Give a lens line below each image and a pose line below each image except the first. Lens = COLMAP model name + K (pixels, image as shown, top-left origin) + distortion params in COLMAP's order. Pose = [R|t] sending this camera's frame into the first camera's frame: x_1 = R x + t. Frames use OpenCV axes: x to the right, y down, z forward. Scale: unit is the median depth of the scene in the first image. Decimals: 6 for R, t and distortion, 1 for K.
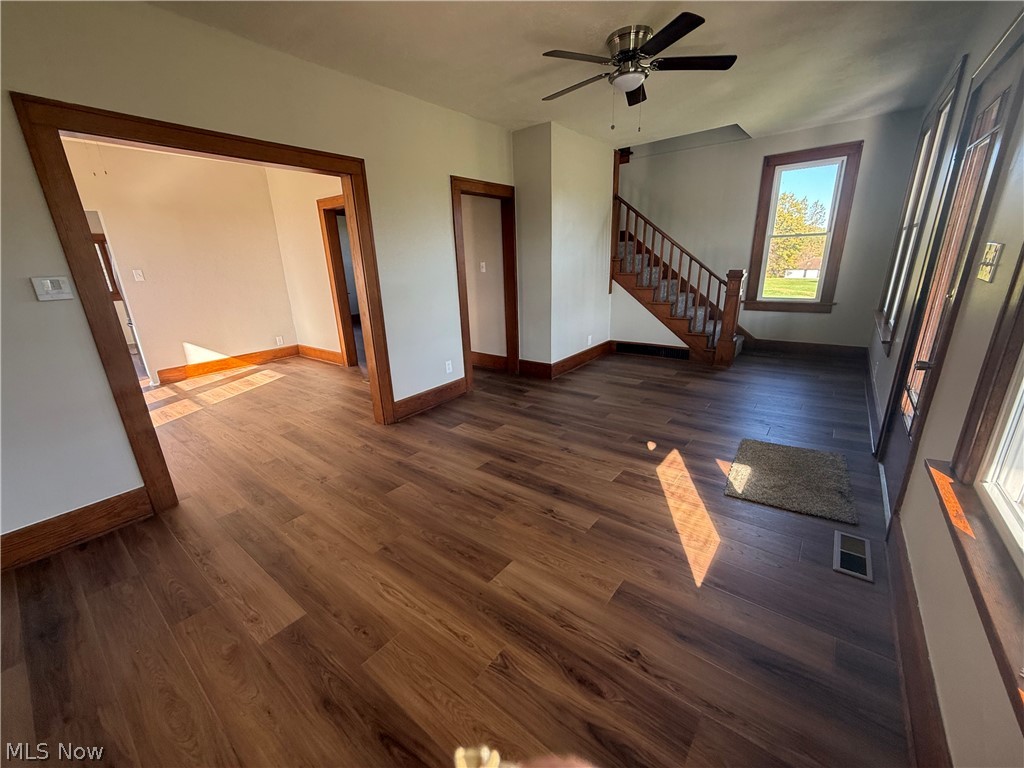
lens RADIAL K [[409.5, 0, 511.8], [0, 409.5, 382.2], [0, 0, 1]] dist [0.003588, 0.001485]
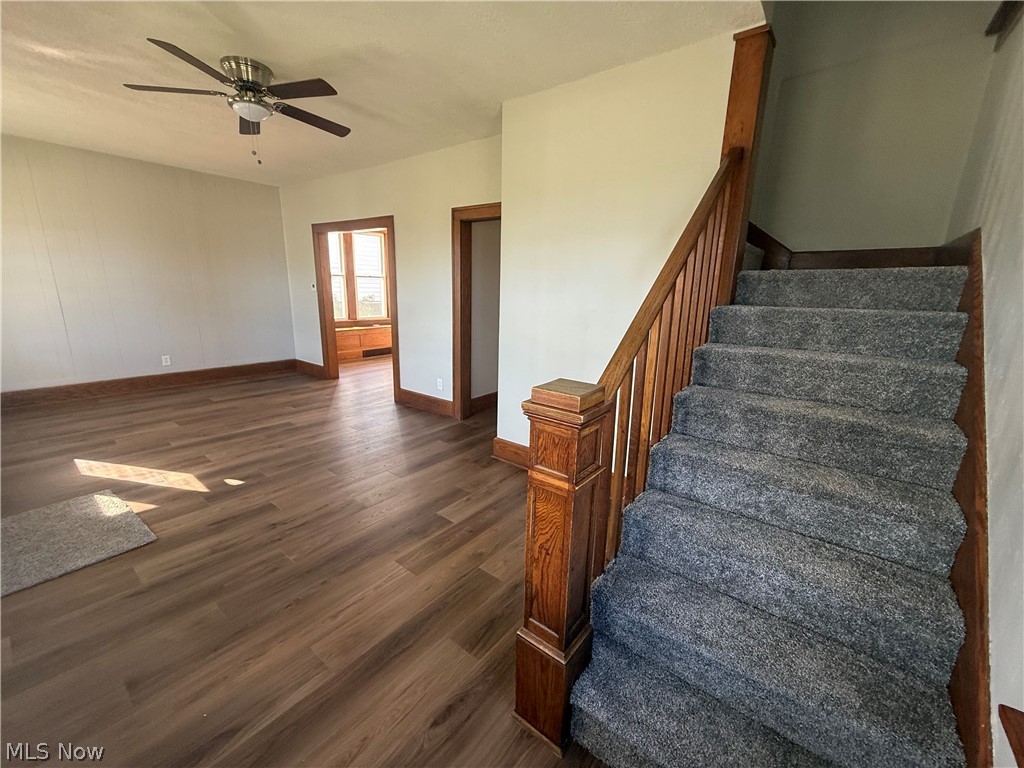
lens RADIAL K [[409.5, 0, 509.2], [0, 409.5, 384.8], [0, 0, 1]] dist [0.003588, 0.001485]
pose [[-0.012528, 0.265633, -0.963993, 1.328809], [-0.313009, 0.914575, 0.256083, -0.554337], [0.949668, 0.304946, 0.071687, 1.636559]]
